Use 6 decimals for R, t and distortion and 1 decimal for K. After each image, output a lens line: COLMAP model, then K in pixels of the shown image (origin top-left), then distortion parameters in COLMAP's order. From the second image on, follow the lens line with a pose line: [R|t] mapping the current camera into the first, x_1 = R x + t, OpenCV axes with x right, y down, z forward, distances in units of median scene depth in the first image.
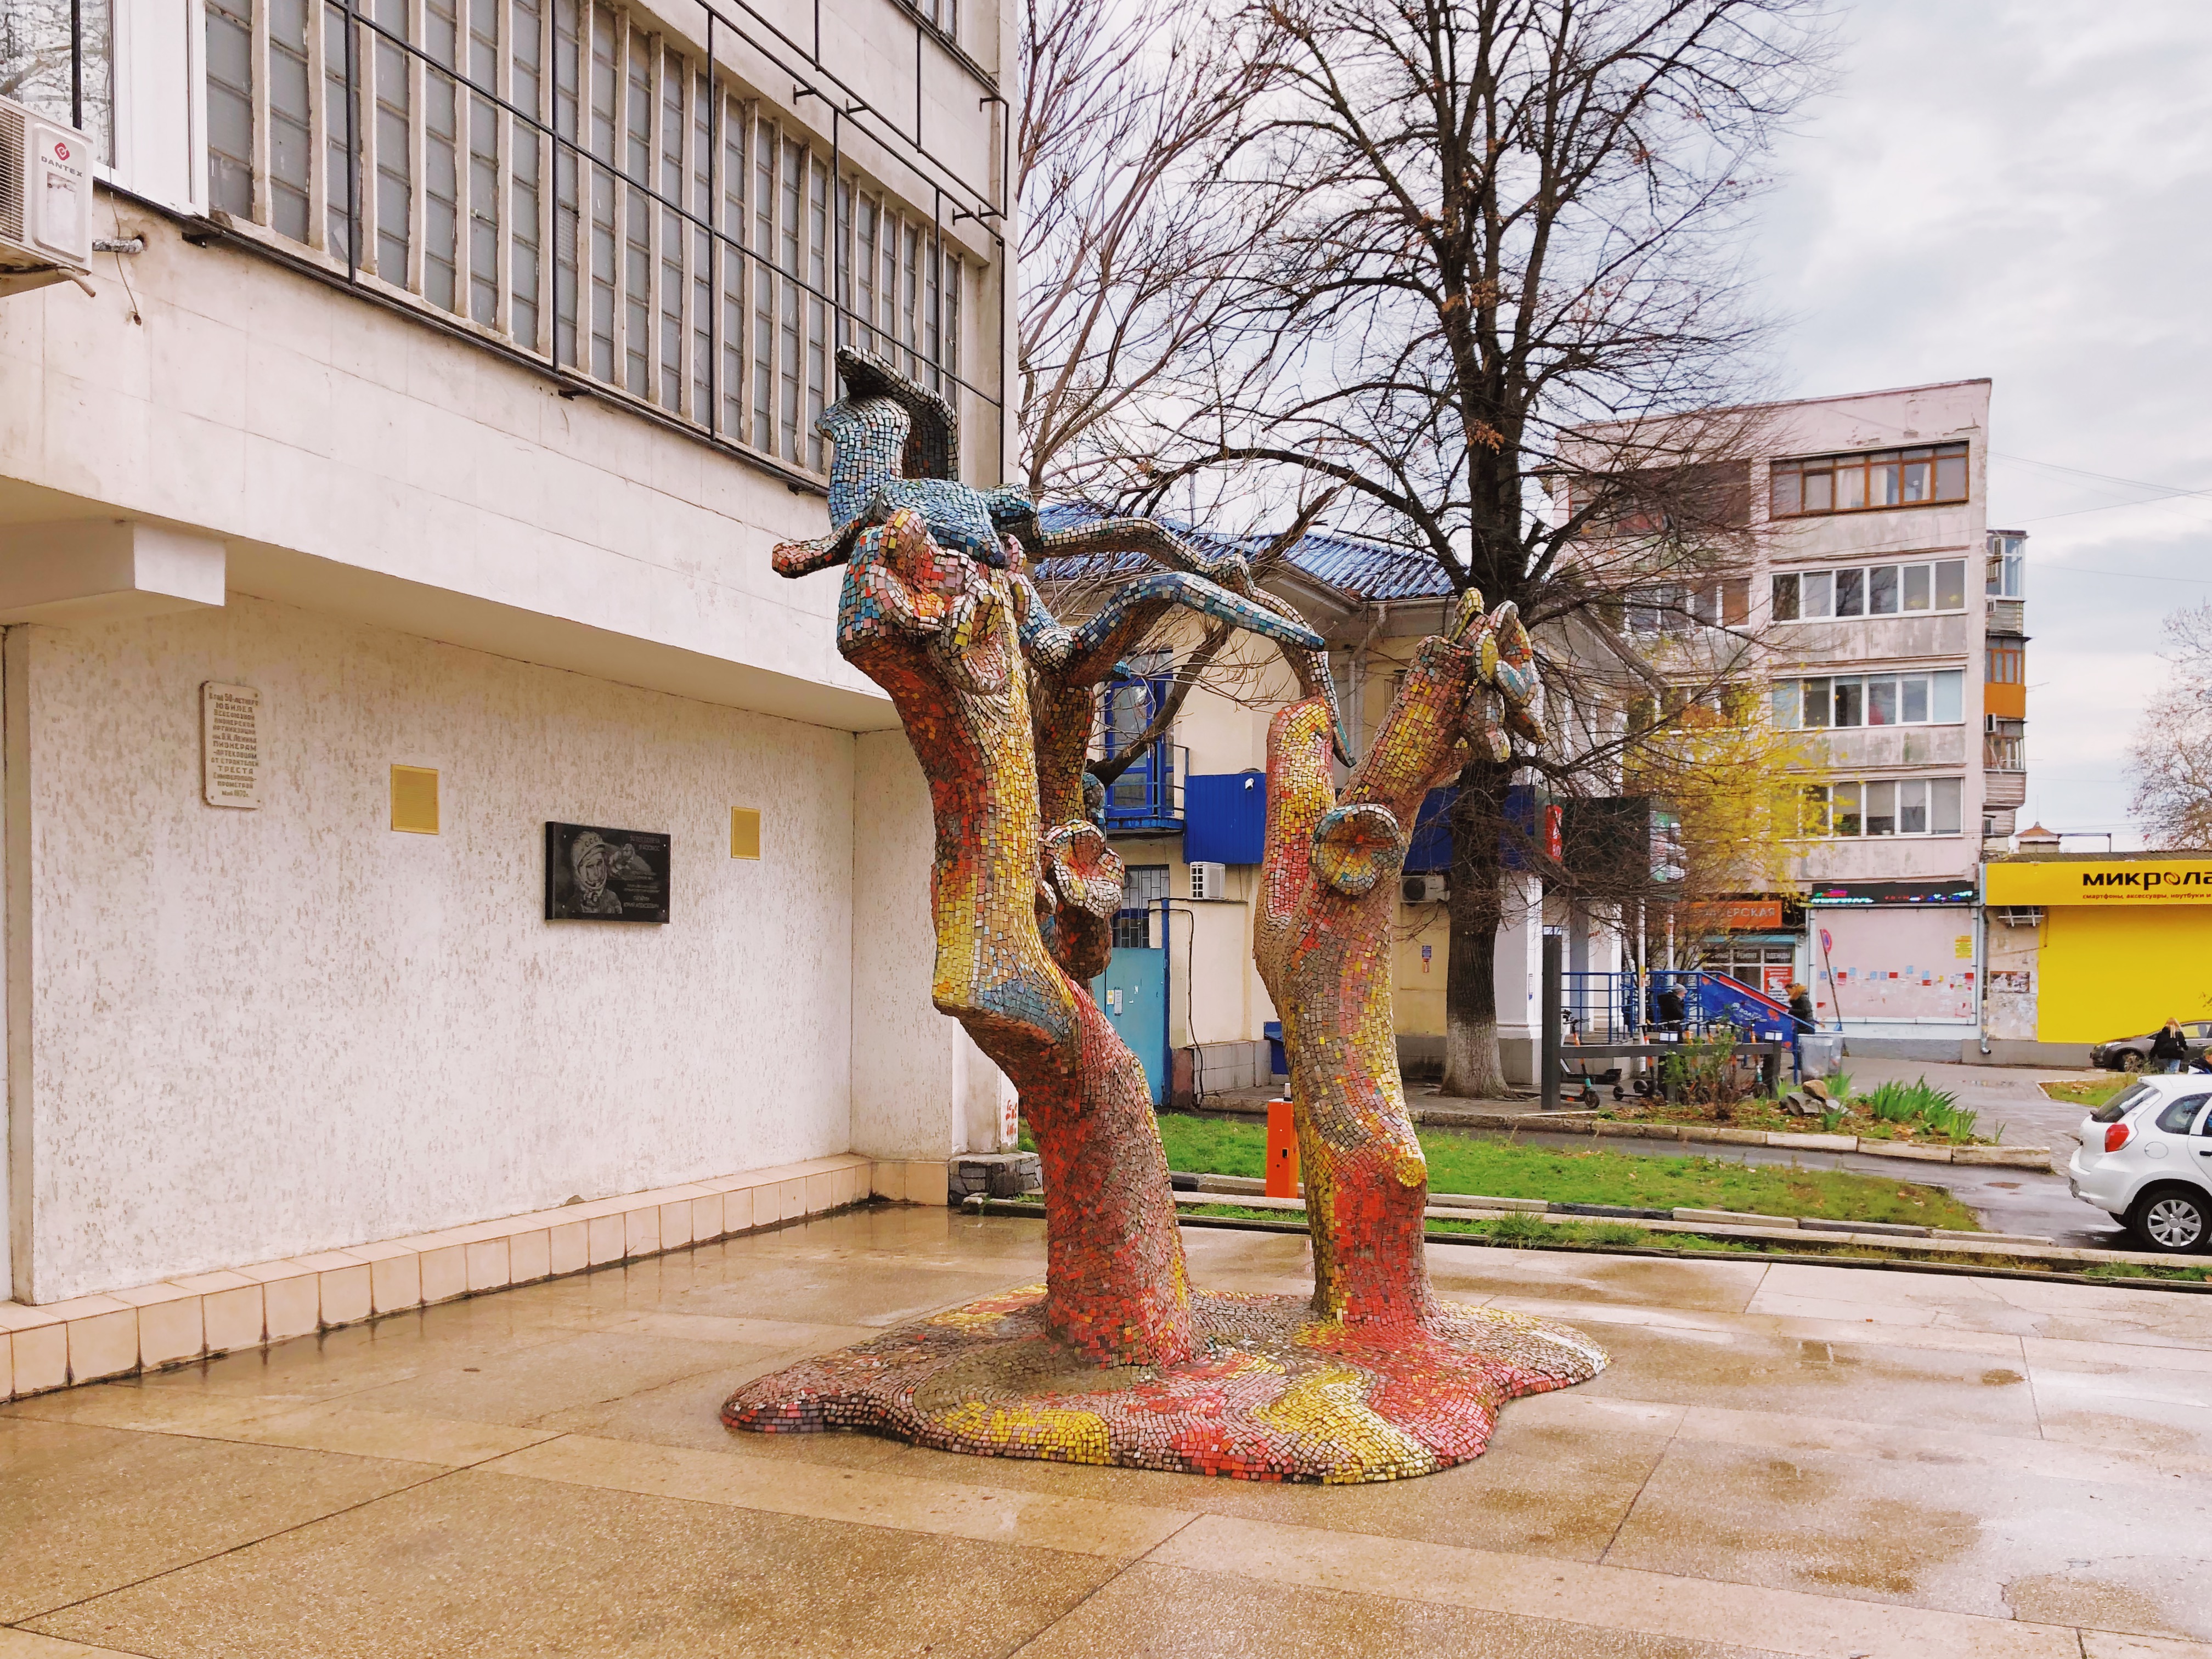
lens RADIAL K [[1940.4, 0, 1094.8], [0, 1940.4, 958.3], [0, 0, 1]] dist [0.072882, -0.097517]
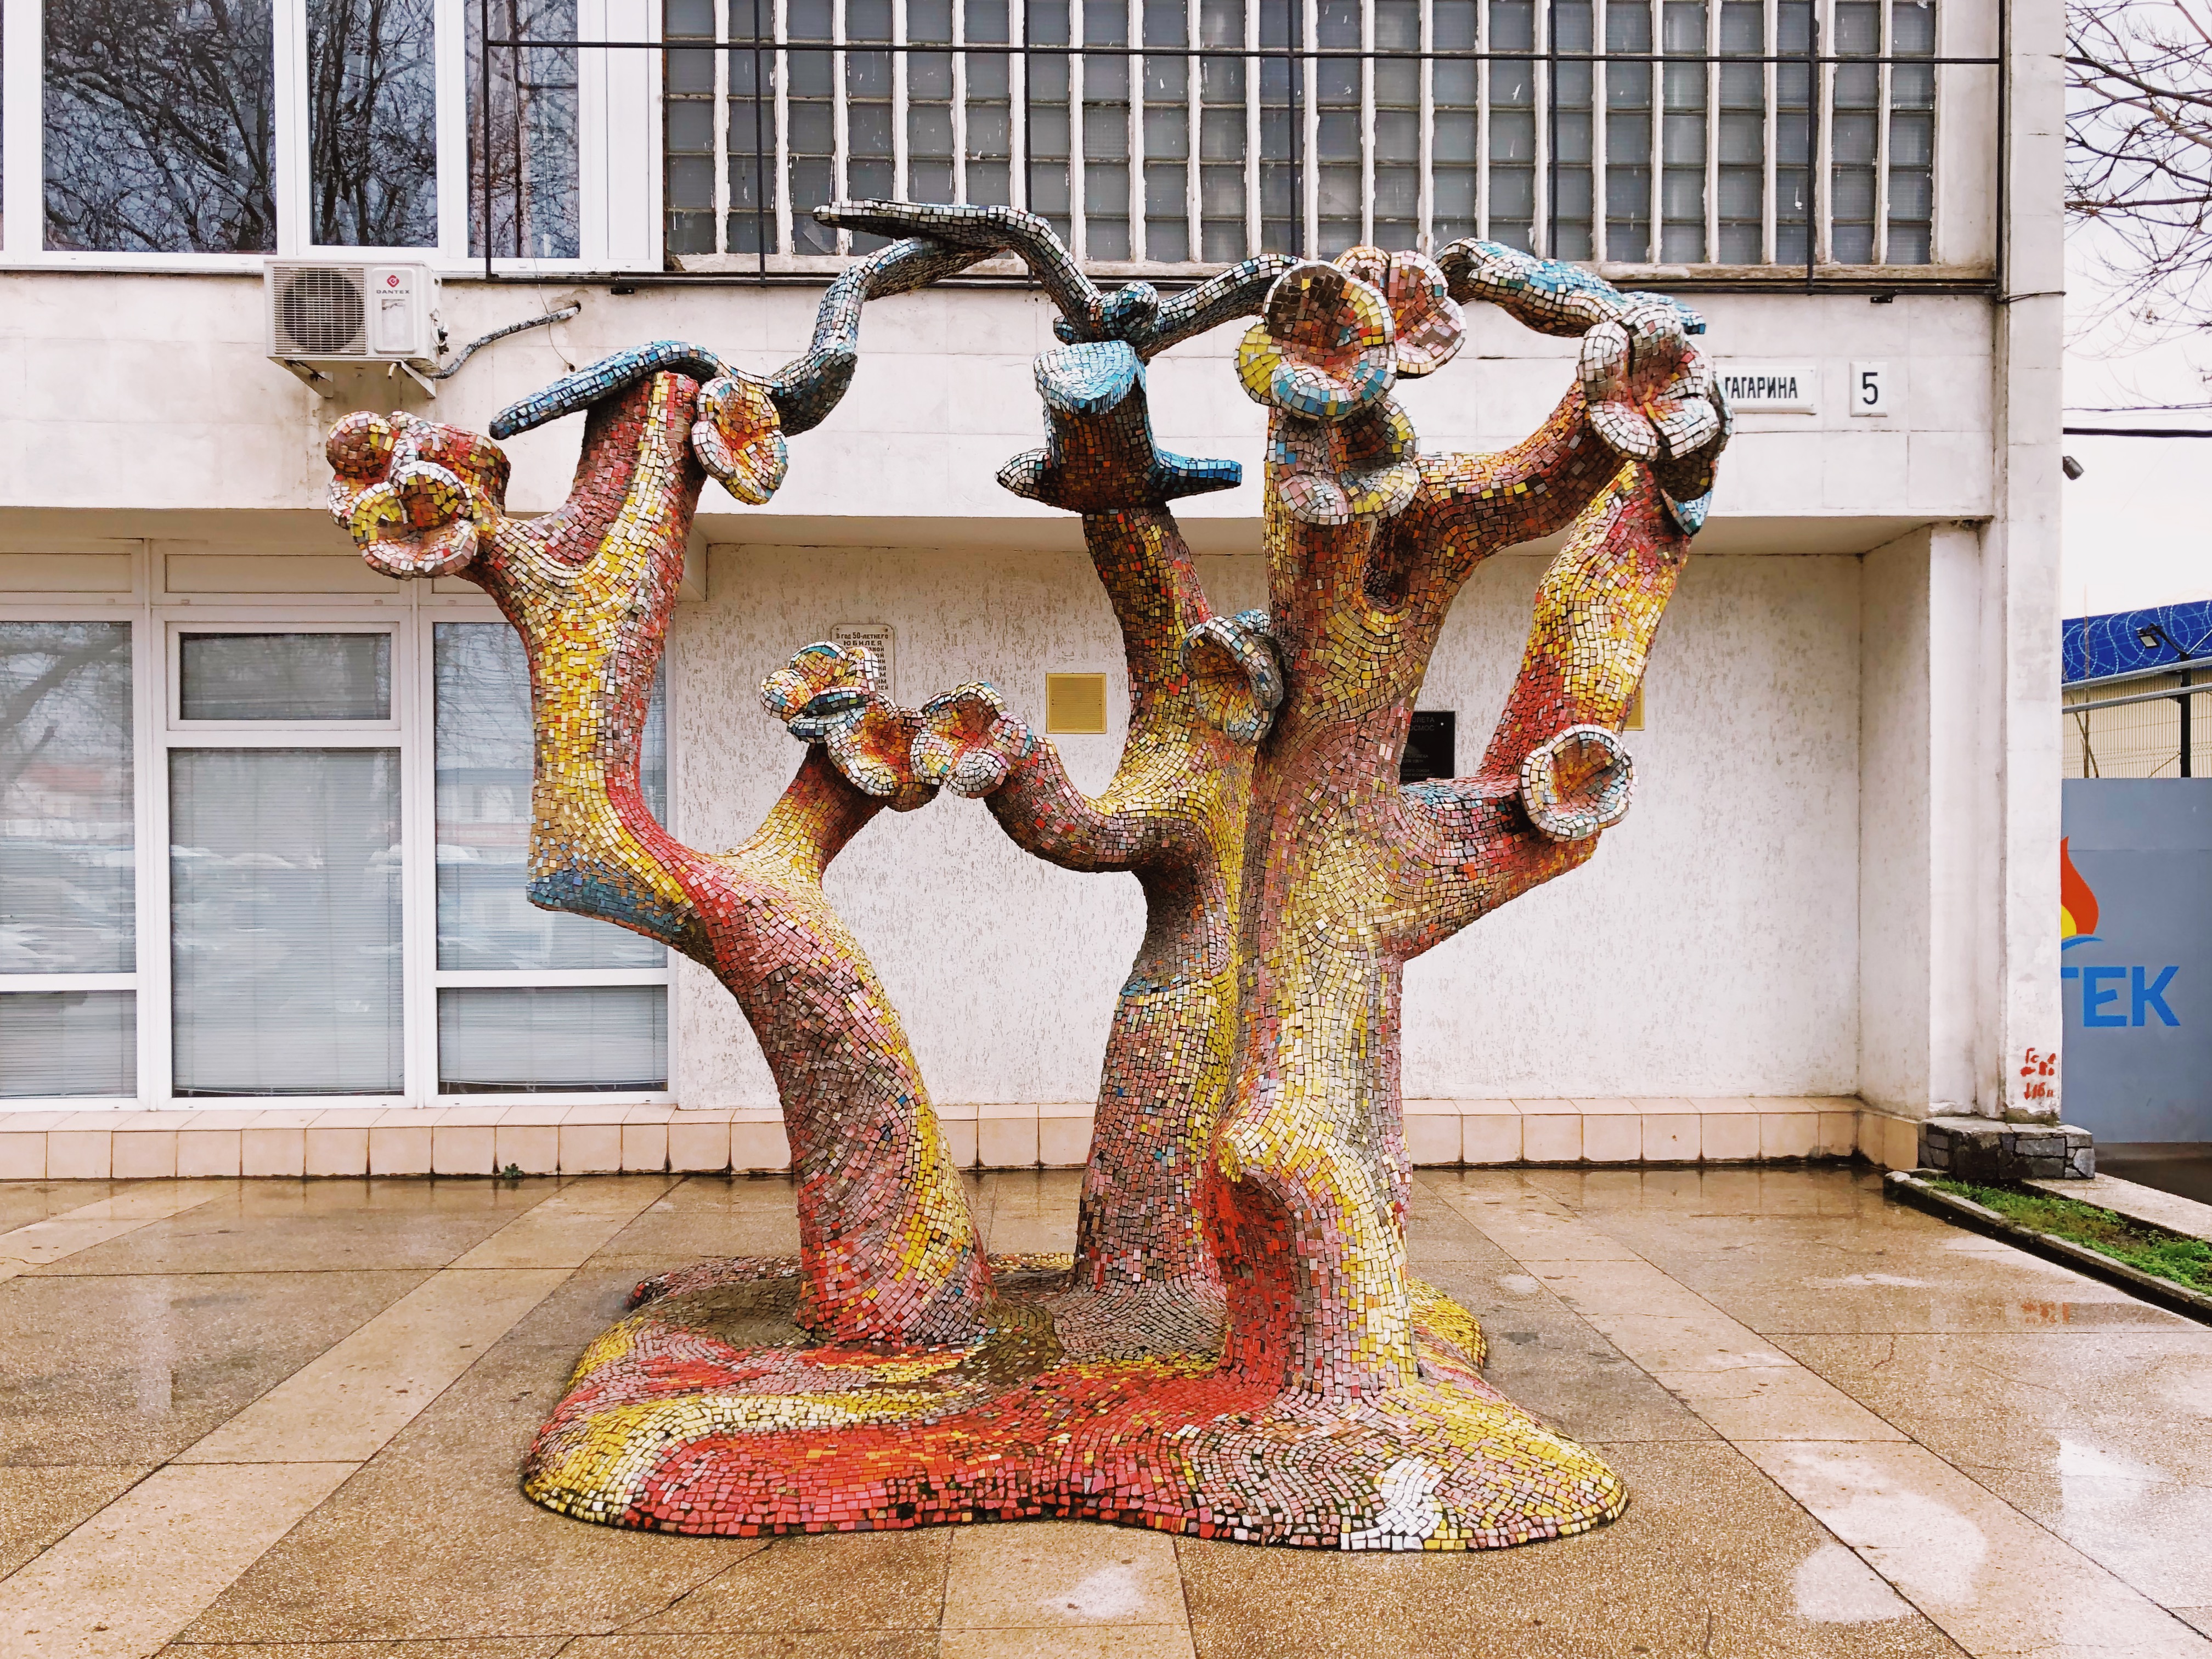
lens RADIAL K [[1877.8, 0, 1110.7], [0, 1877.8, 860.6], [0, 0, 1]] dist [0.163512, -0.503051]
pose [[0.430793, -0.000217, -0.902451, 0.693084], [0.004310, 0.999989, 0.001817, 0.005043], [0.902440, -0.004673, 0.430789, 0.649644]]
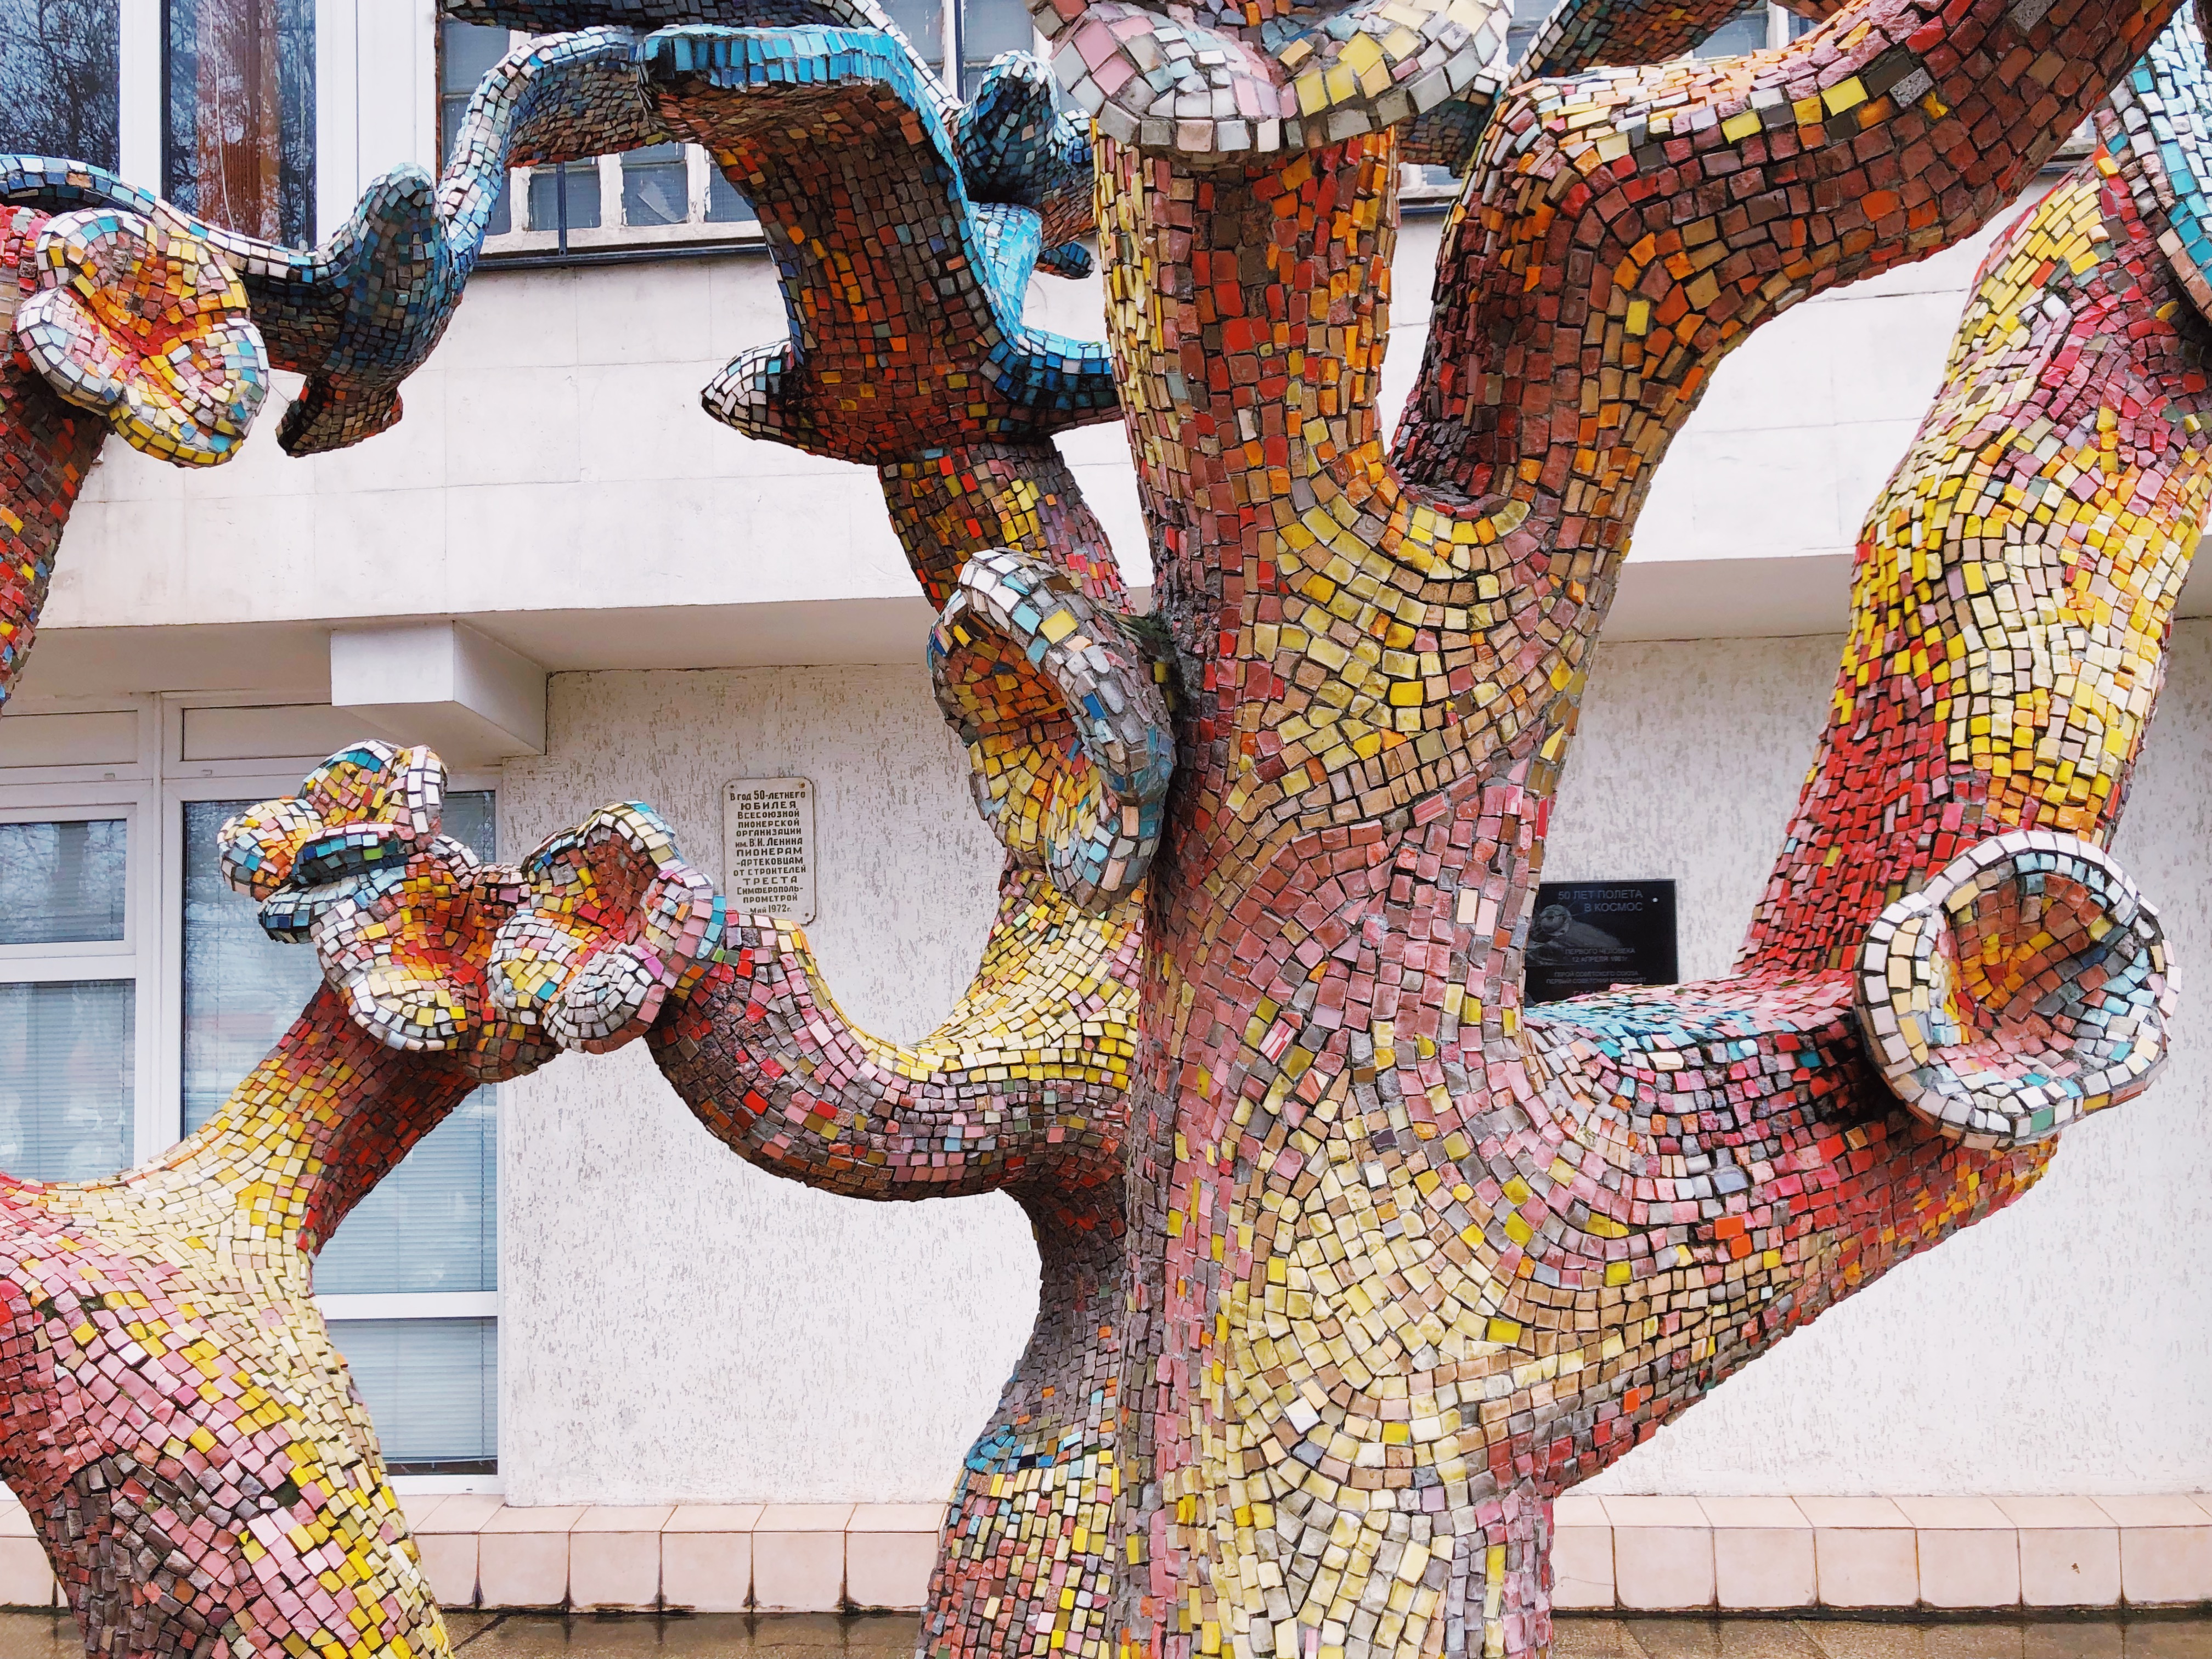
lens RADIAL K [[1891.0, 0, 1087.0], [0, 1891.0, 945.3], [0, 0, 1]] dist [0.013283, 0.007181]
pose [[0.316160, -0.073962, -0.945819, 0.353753], [0.023797, 0.997261, -0.070030, -0.011686], [0.948407, -0.000367, 0.317054, 0.894770]]
